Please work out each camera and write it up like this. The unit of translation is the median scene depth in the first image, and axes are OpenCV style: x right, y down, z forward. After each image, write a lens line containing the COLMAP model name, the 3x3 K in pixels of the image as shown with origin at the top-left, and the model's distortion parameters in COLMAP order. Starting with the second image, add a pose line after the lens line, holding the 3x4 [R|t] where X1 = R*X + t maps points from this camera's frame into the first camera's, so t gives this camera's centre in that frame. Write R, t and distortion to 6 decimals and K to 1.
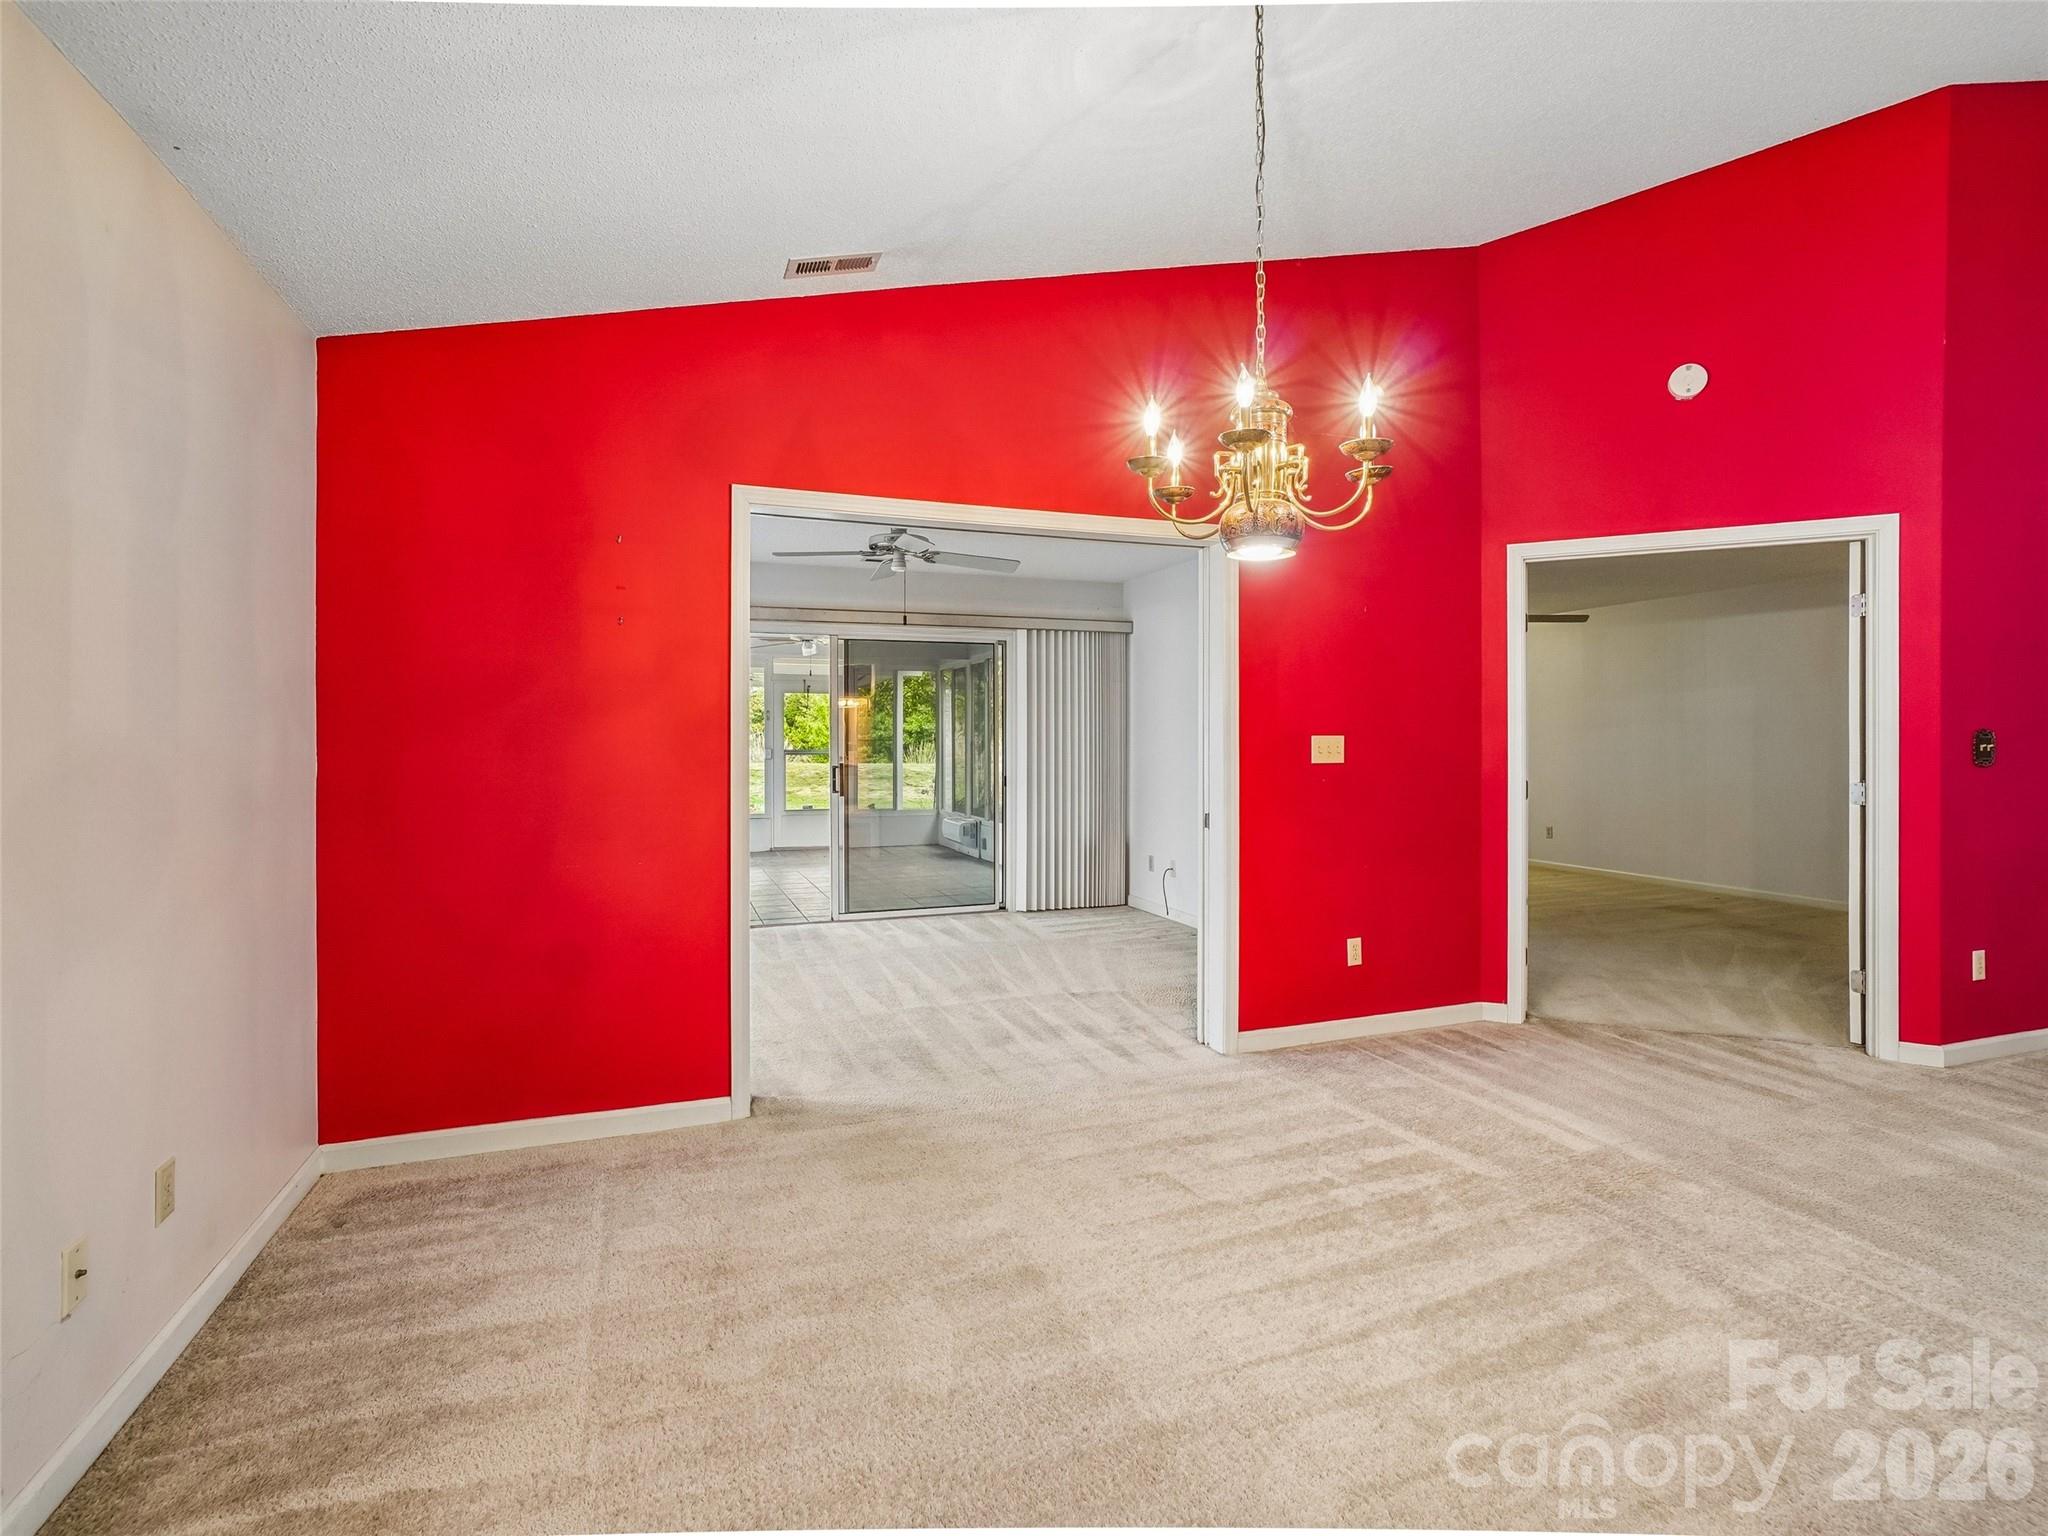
lens RADIAL K [[970.3, 0, 1021.4], [0, 970.3, 745.0], [0, 0, 1]] dist [-0.004006, -0.000232]
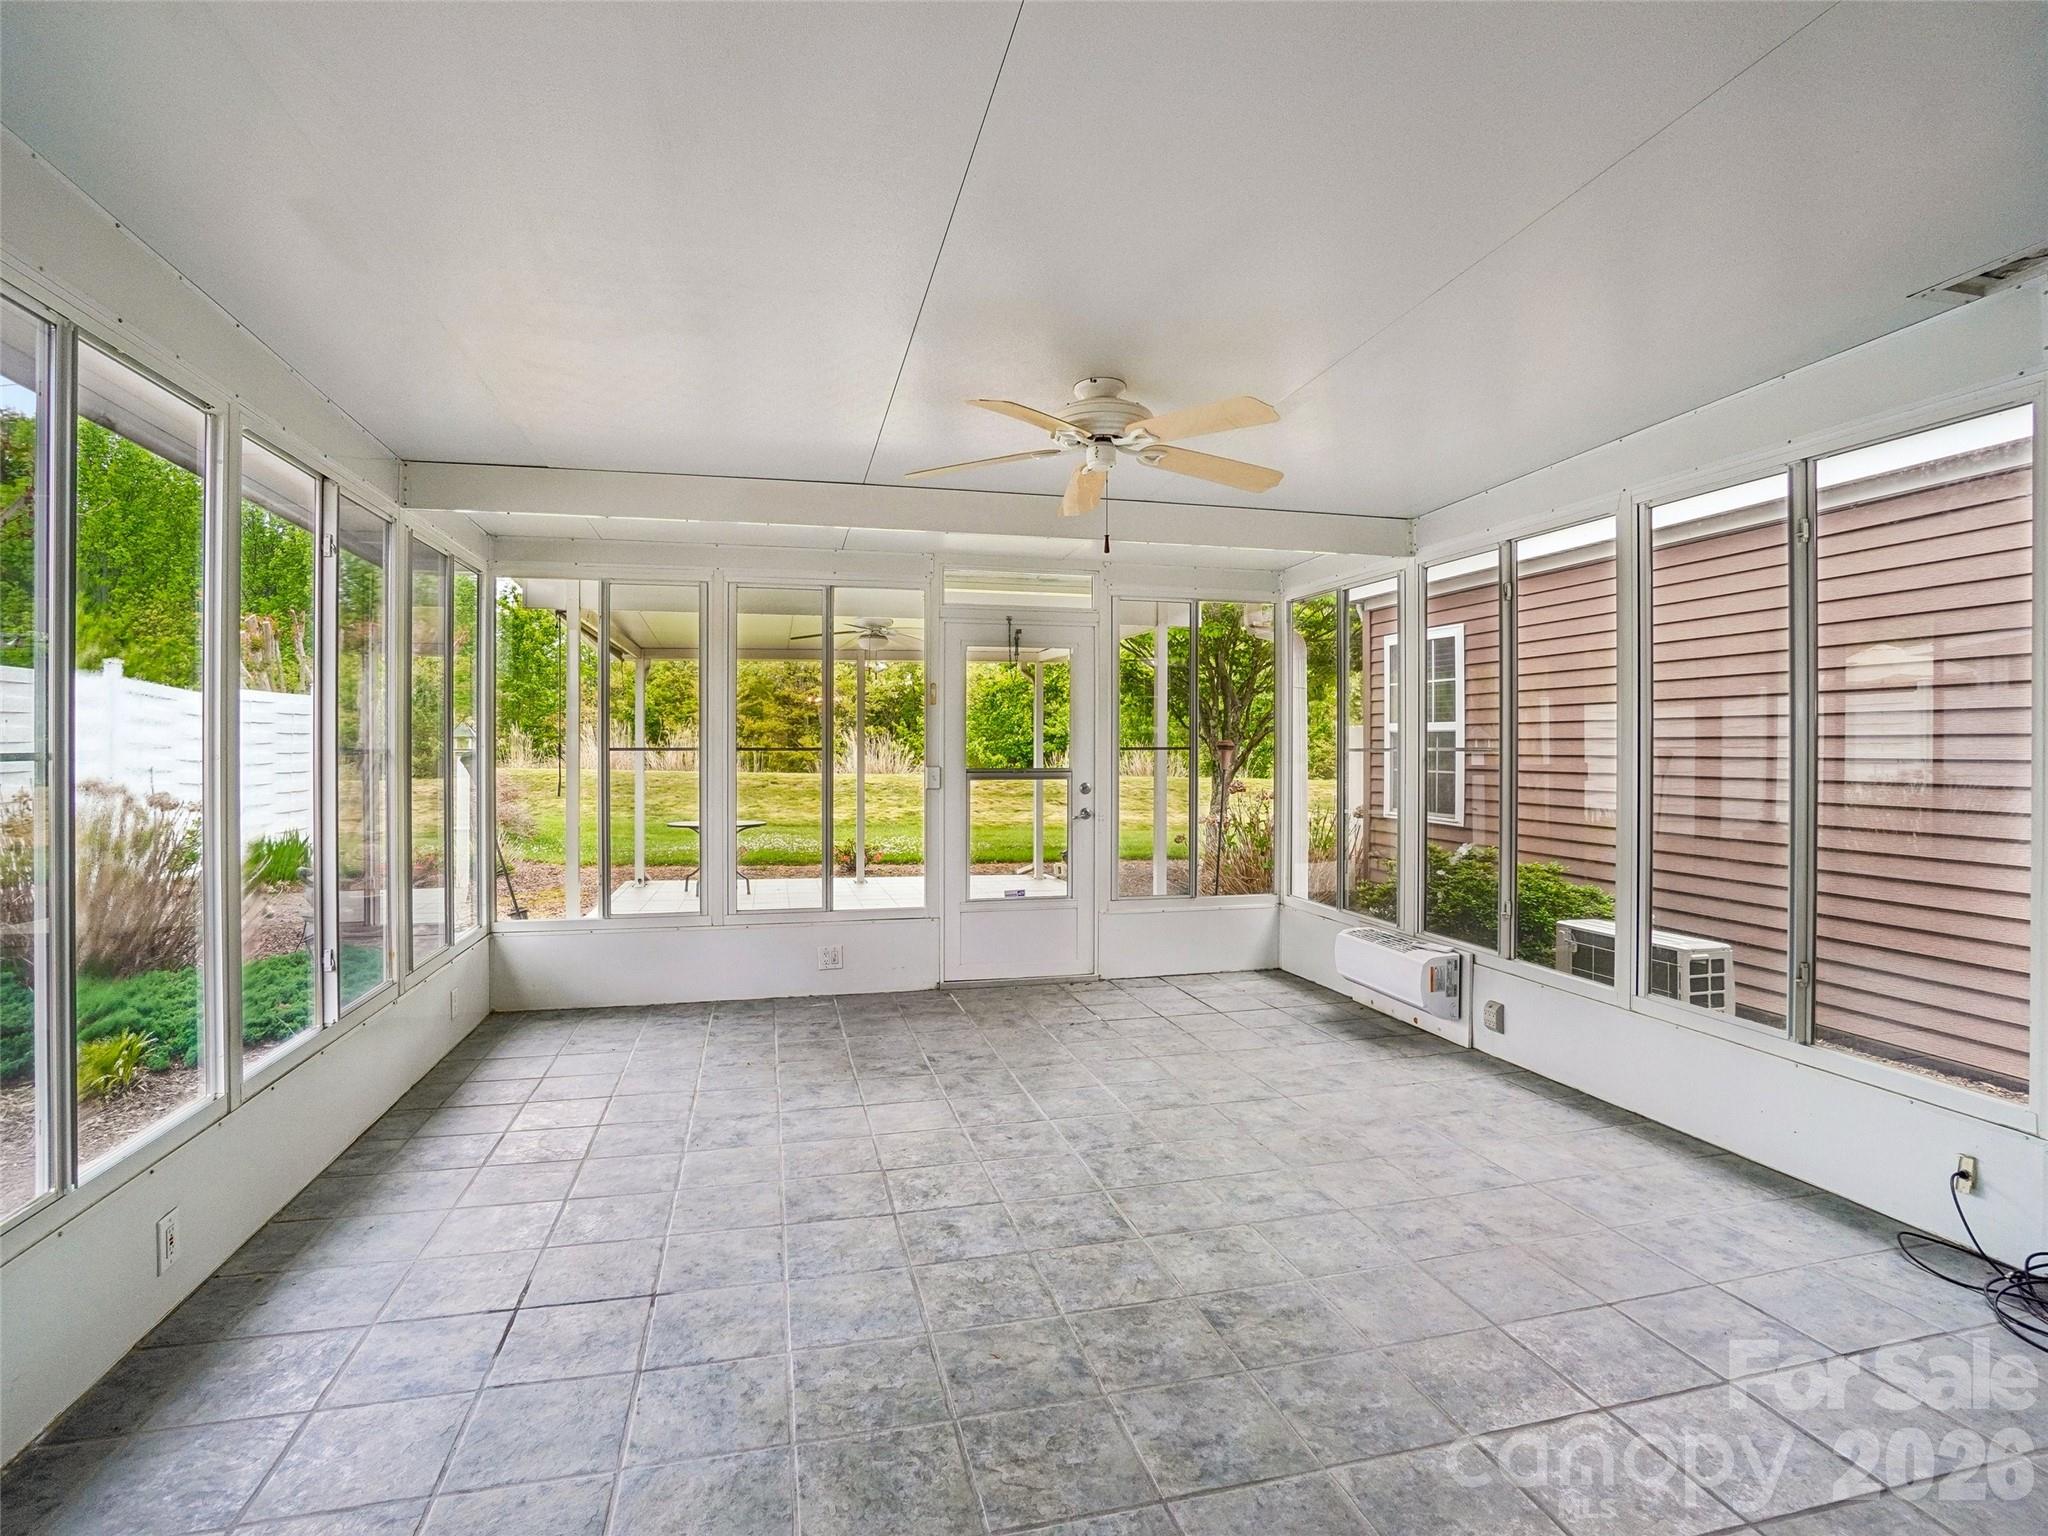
lens RADIAL K [[1018.0, 0, 1020.3], [0, 1018.0, 734.8], [0, 0, 1]] dist [-0.001083, 0.000953]
pose [[0.993813, 0.001602, -0.111059, -0.293014], [-0.003685, 0.999821, -0.018552, -0.004537], [0.111010, 0.018847, 0.993641, 0.921926]]
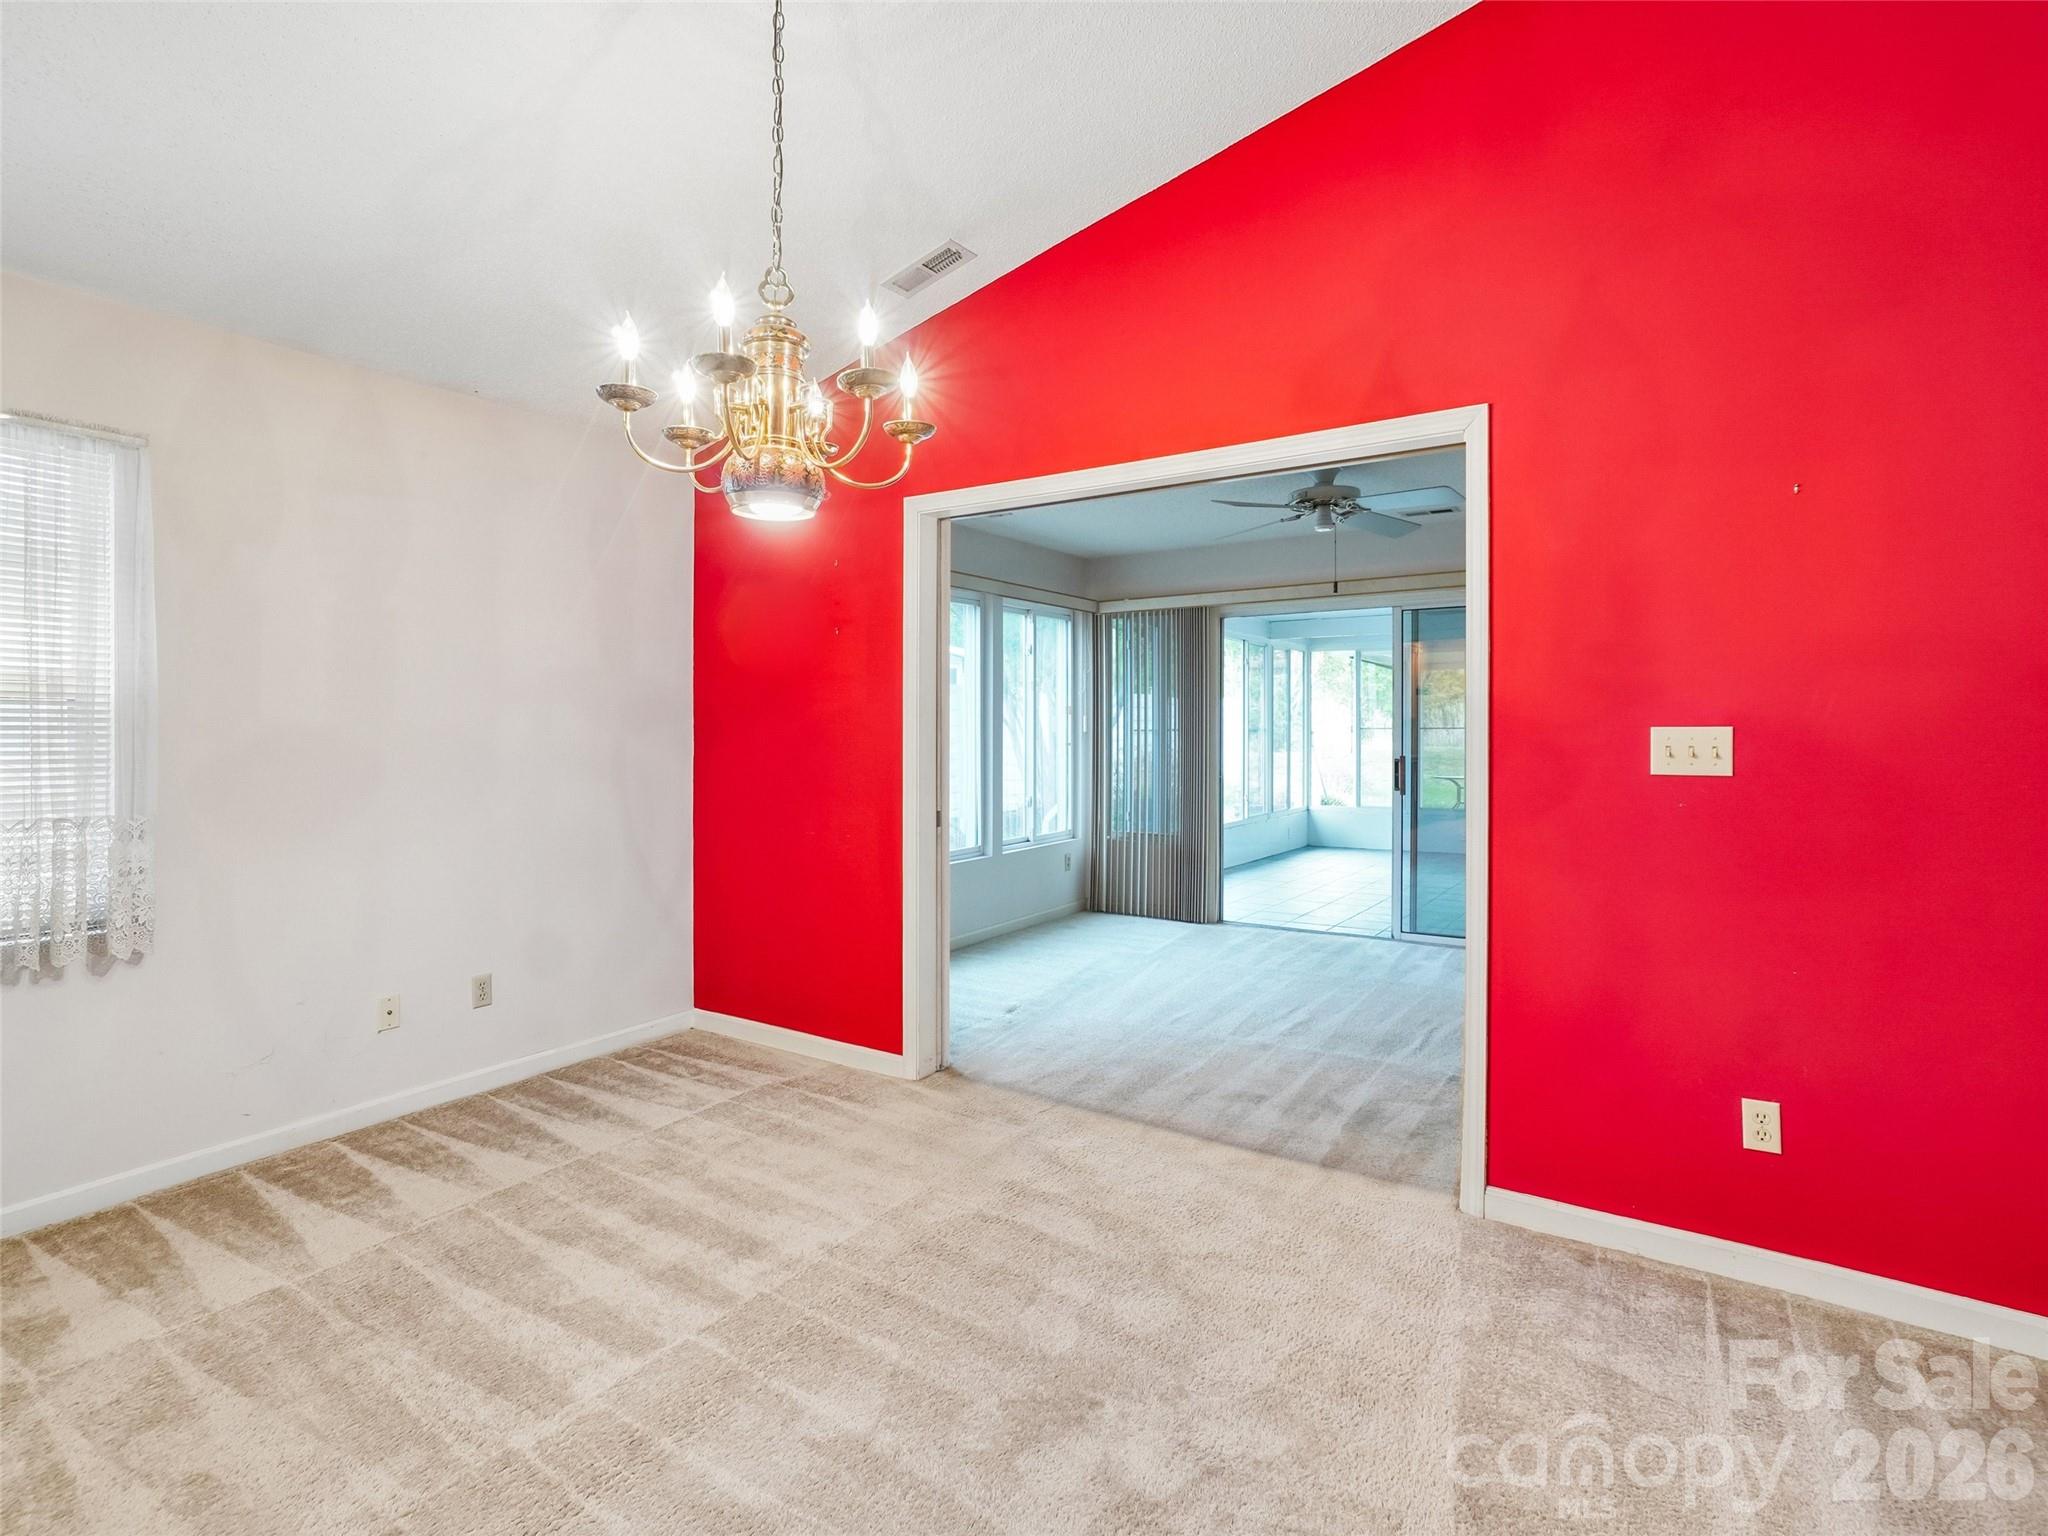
lens RADIAL K [[1018.0, 0, 1020.3], [0, 1018.0, 734.8], [0, 0, 1]] dist [-0.001083, 0.000953]
pose [[0.591492, 0.006002, -0.806288, 0.342808], [-0.001760, 0.999980, 0.006152, -0.005165], [0.806309, -0.002220, 0.591491, 0.204295]]
